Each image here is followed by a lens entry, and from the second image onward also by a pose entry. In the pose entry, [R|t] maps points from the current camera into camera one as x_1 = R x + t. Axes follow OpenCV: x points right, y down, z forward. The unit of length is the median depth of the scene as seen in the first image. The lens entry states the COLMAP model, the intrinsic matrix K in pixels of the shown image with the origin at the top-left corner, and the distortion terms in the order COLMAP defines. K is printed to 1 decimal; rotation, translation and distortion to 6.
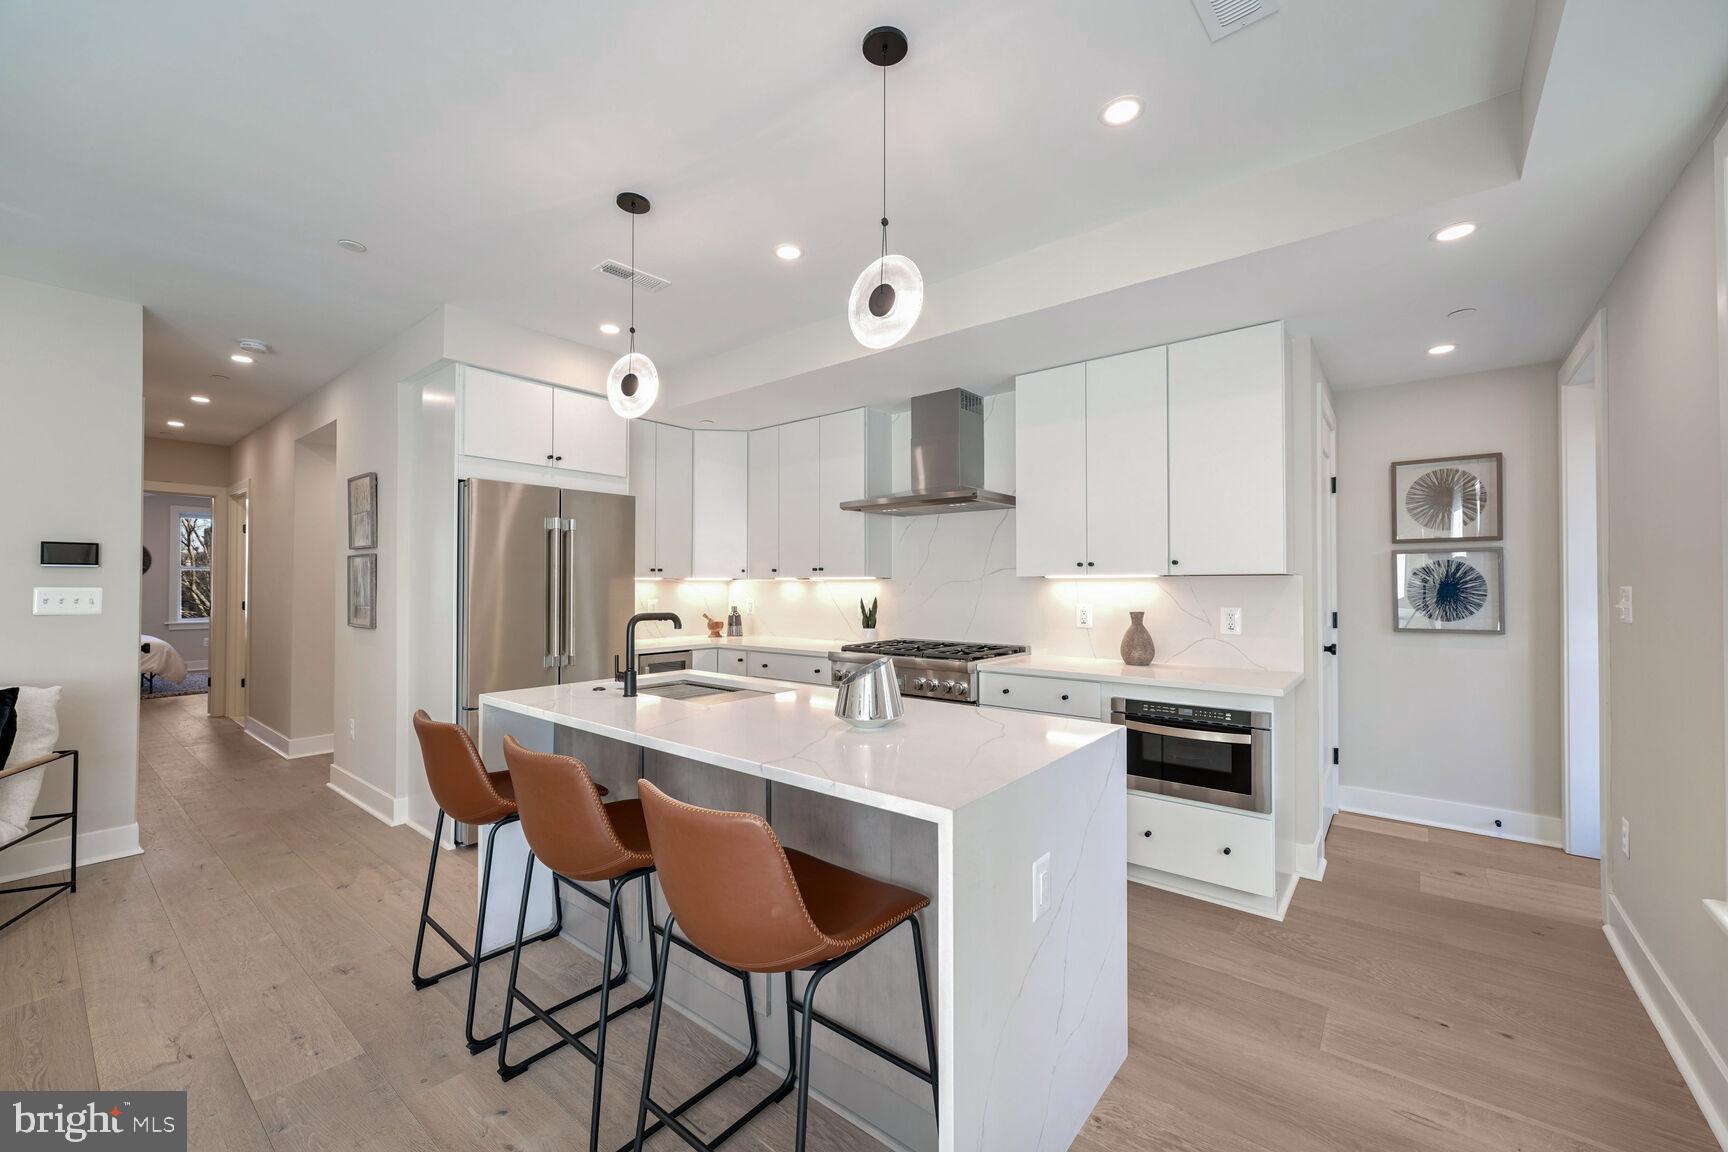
lens RADIAL K [[687.6, 0, 864.0], [0, 687.6, 576.0], [0, 0, 1]] dist [0.001582, 0.000633]
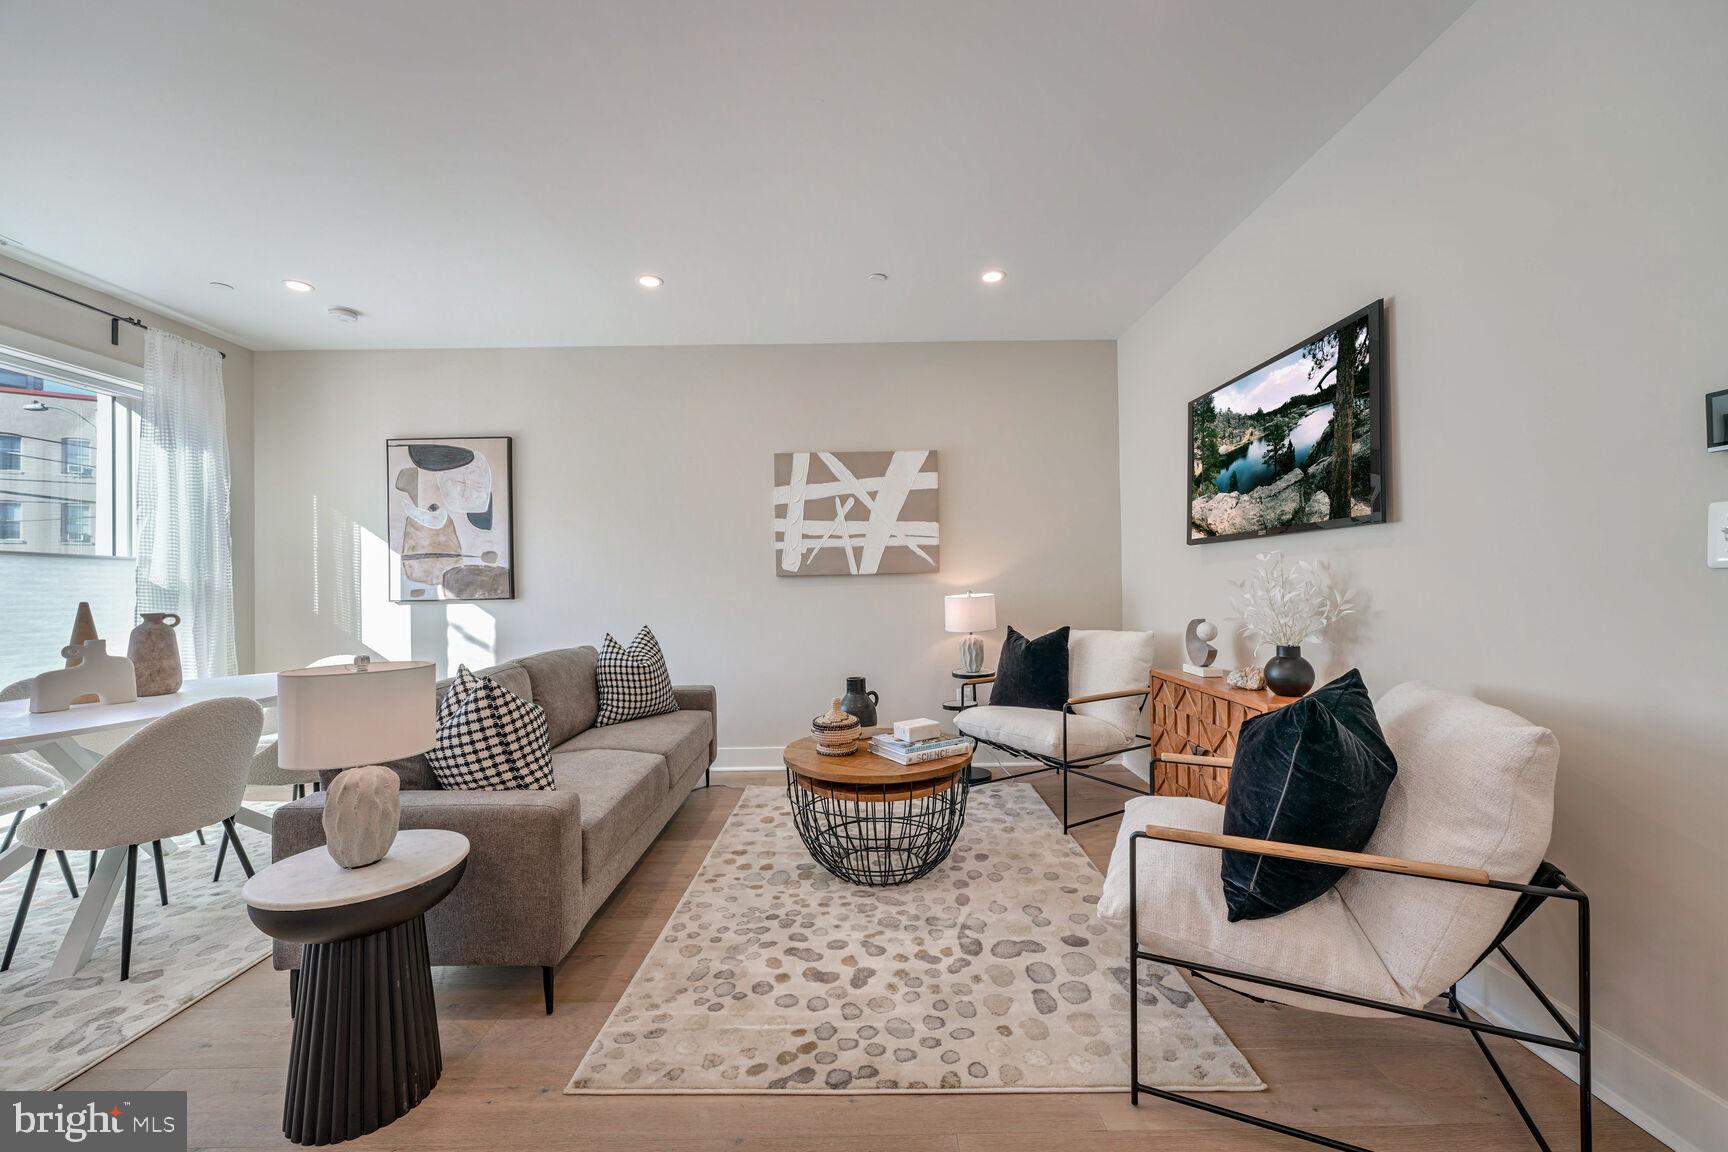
lens RADIAL K [[683.7, 0, 860.4], [0, 683.7, 577.2], [0, 0, 1]] dist [-0.000085, -0.000106]
pose [[-0.773692, 0.002593, -0.633556, -0.488303], [0.021147, 0.999540, -0.021734, 0.056836], [0.633208, -0.030213, -0.773392, 0.922842]]
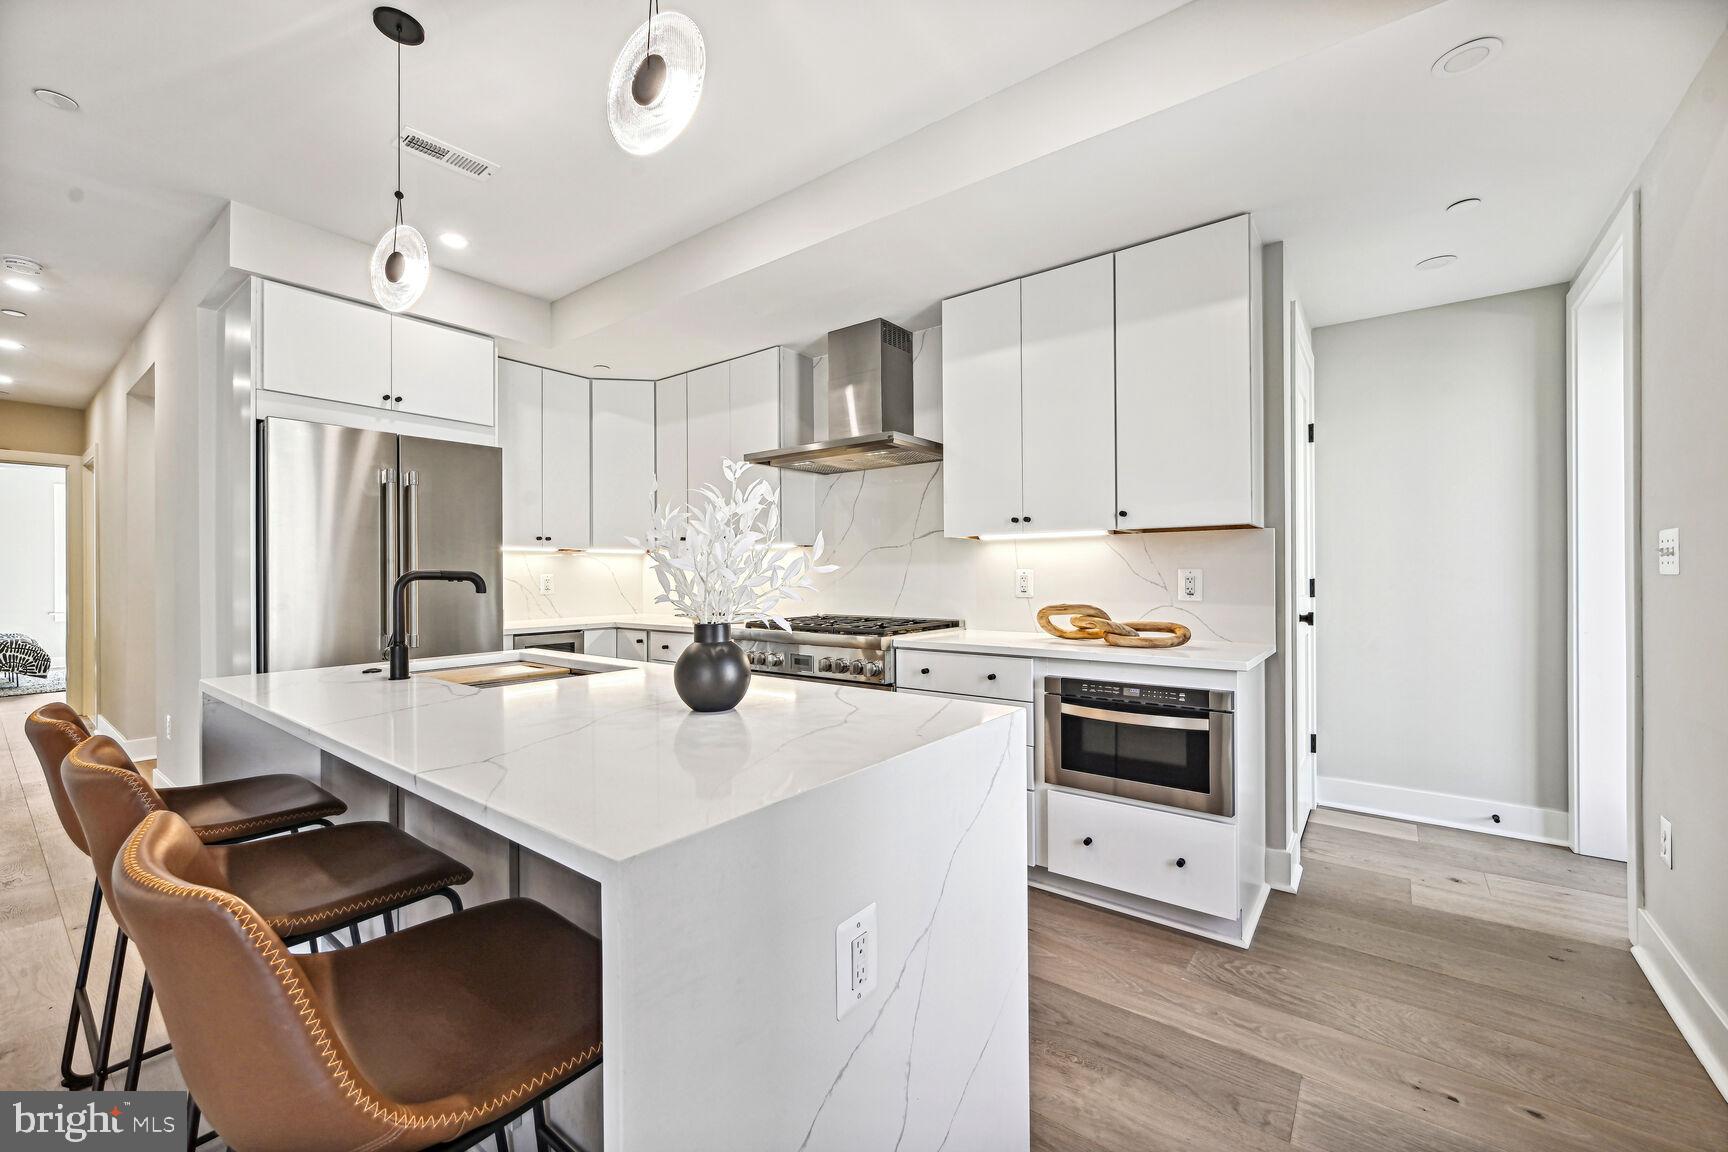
lens RADIAL K [[692.9, 0, 870.2], [0, 692.9, 571.4], [0, 0, 1]] dist [0.001456, 0.000072]
pose [[0.999504, -0.006148, 0.030900, 0.111849], [0.005915, 0.999954, 0.007614, 0.038856], [-0.030945, -0.007427, 0.999493, 0.160348]]
